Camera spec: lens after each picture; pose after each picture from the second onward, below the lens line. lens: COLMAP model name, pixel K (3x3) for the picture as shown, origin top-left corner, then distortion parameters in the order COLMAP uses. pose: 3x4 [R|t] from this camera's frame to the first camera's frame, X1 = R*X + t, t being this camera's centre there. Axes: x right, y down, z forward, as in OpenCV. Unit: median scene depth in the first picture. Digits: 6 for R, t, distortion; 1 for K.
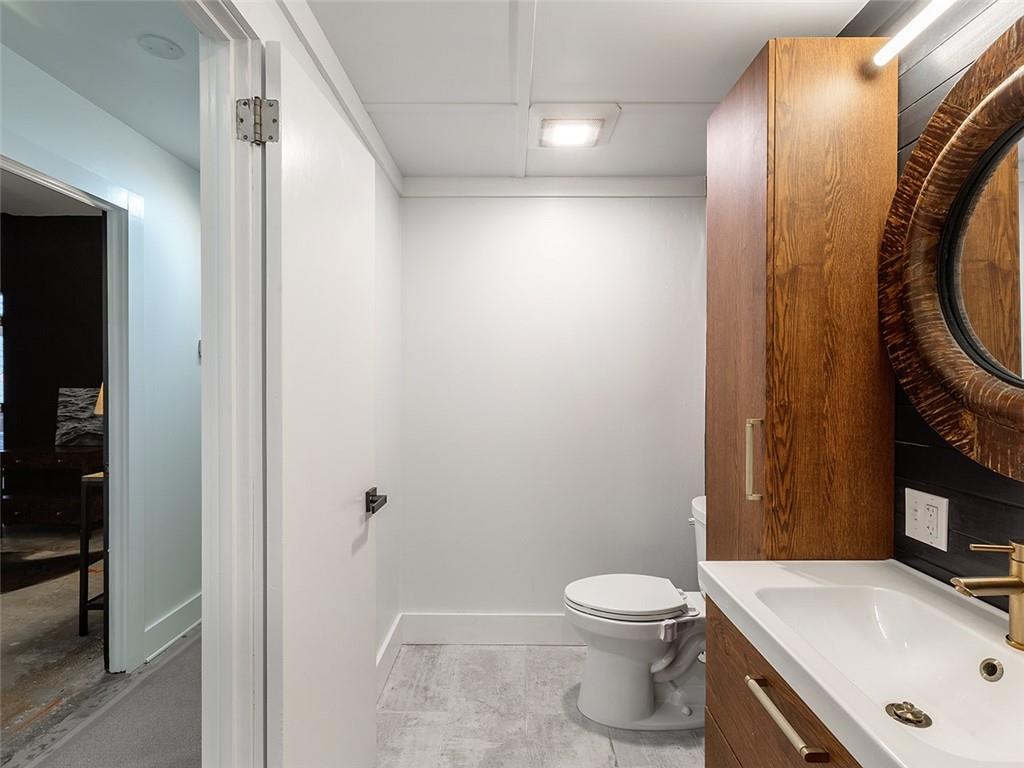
lens RADIAL K [[516.8, 0, 512.1], [0, 516.8, 385.1], [0, 0, 1]] dist [0.002103, -0.000010]
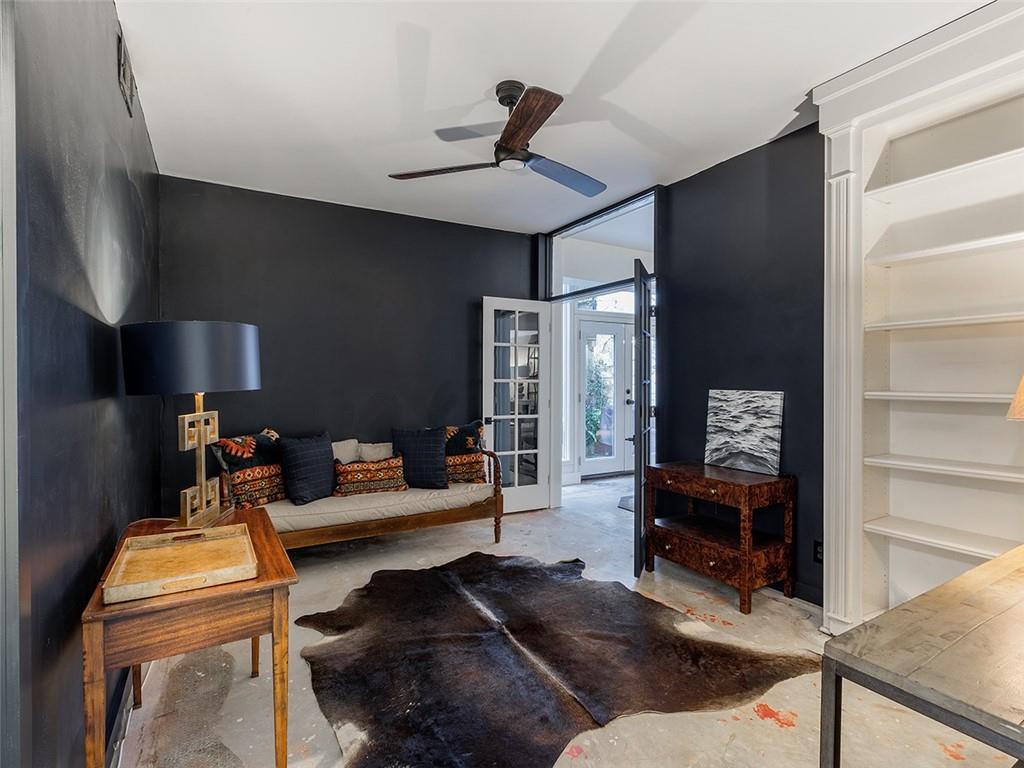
lens RADIAL K [[516.8, 0, 513.6], [0, 516.8, 387.3], [0, 0, 1]] dist [0.002103, -0.000010]
pose [[0.511289, 0.011760, -0.859329, -0.360923], [-0.011598, 0.999910, 0.006784, 0.000552], [0.859331, 0.006498, 0.511379, 0.353256]]
